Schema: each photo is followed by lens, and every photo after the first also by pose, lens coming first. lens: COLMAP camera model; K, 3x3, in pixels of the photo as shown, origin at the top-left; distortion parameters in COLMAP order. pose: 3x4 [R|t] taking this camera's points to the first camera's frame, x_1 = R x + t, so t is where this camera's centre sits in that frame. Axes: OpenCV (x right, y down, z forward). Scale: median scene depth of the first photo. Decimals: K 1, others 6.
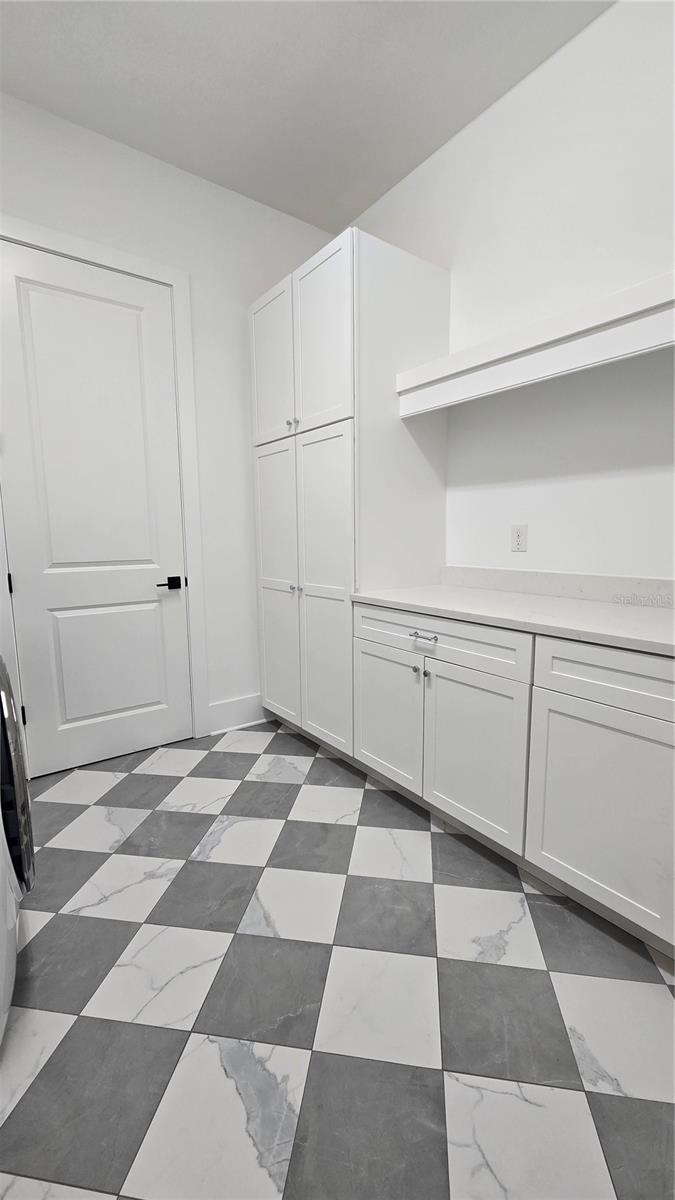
lens RADIAL K [[490.5, 0, 338.9], [0, 490.5, 598.5], [0, 0, 1]] dist [0.000181, 0.000176]
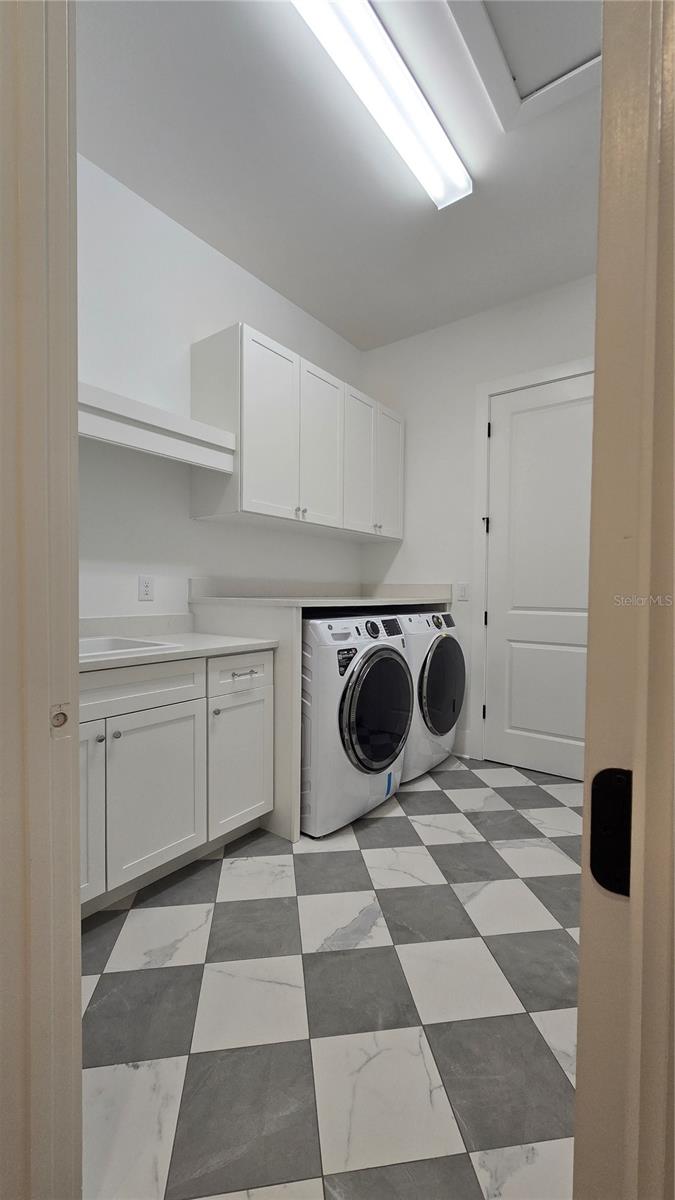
lens RADIAL K [[490.5, 0, 341.6], [0, 490.5, 603.0], [0, 0, 1]] dist [0.000181, 0.000176]
pose [[0.292512, 0.032791, -0.955700, 0.930586], [-0.134262, 0.990920, -0.007094, -0.013511], [0.946790, 0.130389, 0.294259, 0.244671]]
